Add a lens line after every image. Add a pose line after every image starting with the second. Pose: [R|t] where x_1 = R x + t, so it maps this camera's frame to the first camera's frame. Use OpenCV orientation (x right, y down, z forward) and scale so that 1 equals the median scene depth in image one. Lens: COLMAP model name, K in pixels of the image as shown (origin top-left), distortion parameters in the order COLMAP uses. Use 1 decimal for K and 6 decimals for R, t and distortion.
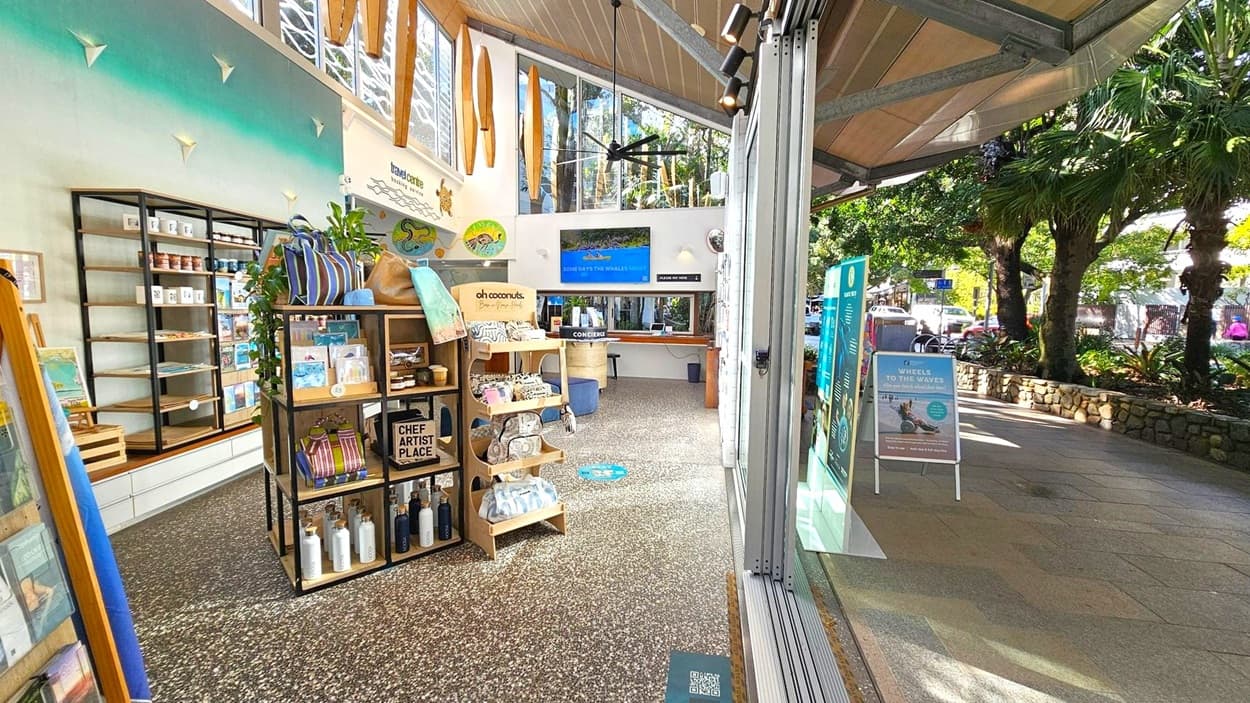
lens RADIAL K [[509.1, 0, 620.1], [0, 509.1, 347.3], [0, 0, 1]] dist [-0.002727, 0.000171]
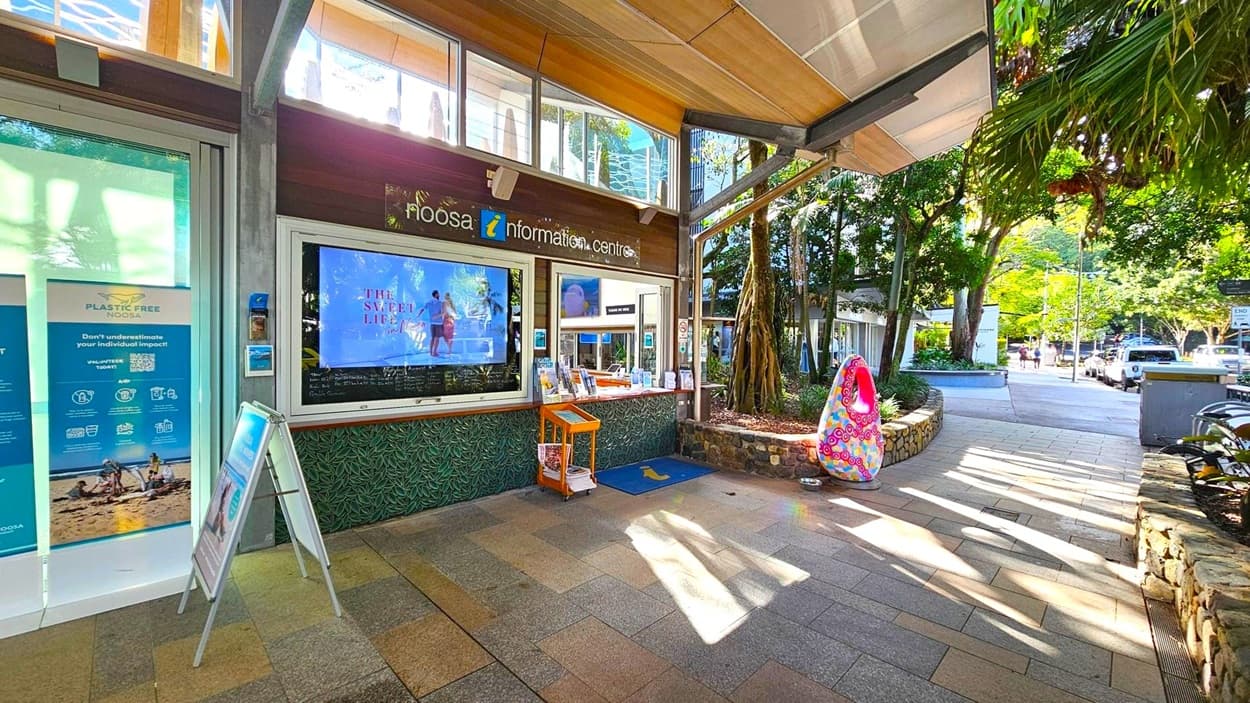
lens RADIAL K [[509.1, 0, 622.0], [0, 509.1, 349.6], [0, 0, 1]] dist [-0.002727, 0.000171]
pose [[0.814253, 0.009868, -0.580426, 0.657670], [-0.054769, 0.996702, -0.059887, -0.024876], [0.577921, 0.080552, 0.812108, 0.369353]]
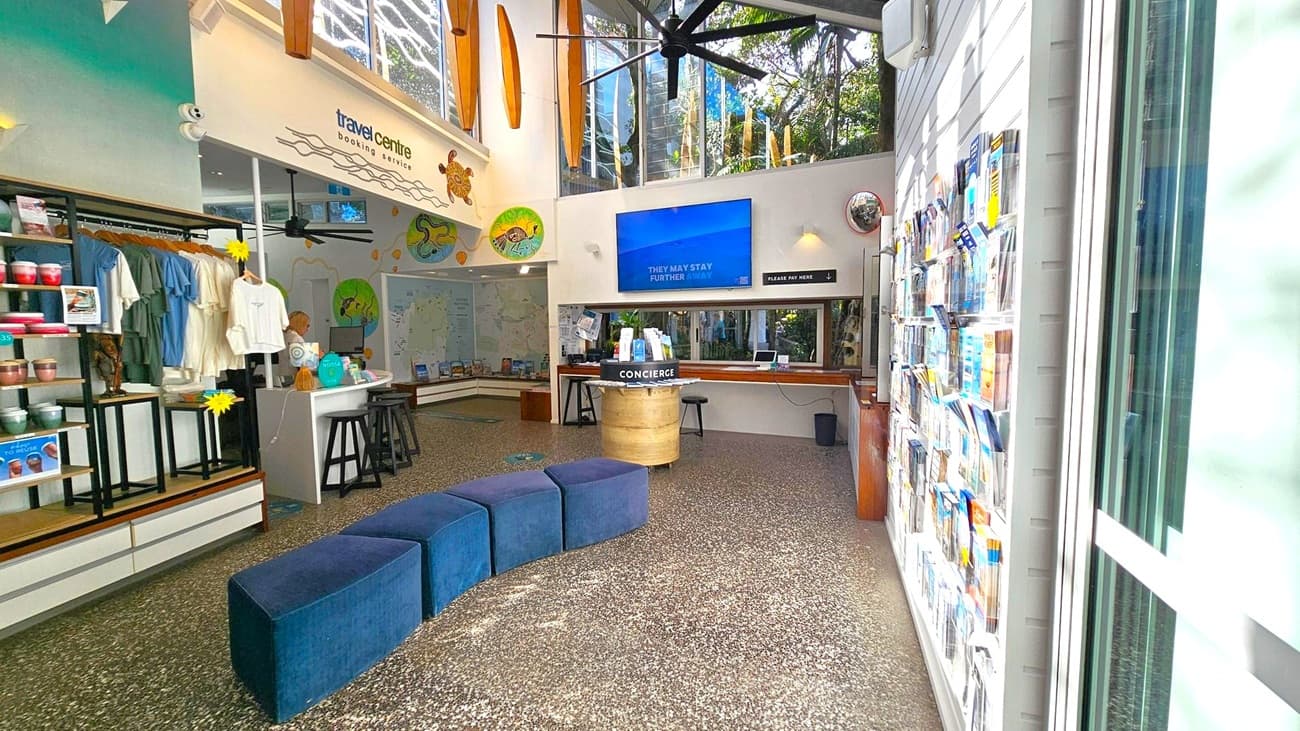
lens RADIAL K [[529.4, 0, 640.6], [0, 529.4, 359.8], [0, 0, 1]] dist [-0.002727, 0.000171]
pose [[0.986036, -0.008042, -0.166340, 0.034513], [0.005626, 0.999872, -0.014990, -0.030834], [0.166439, 0.013845, 0.985955, 0.368492]]
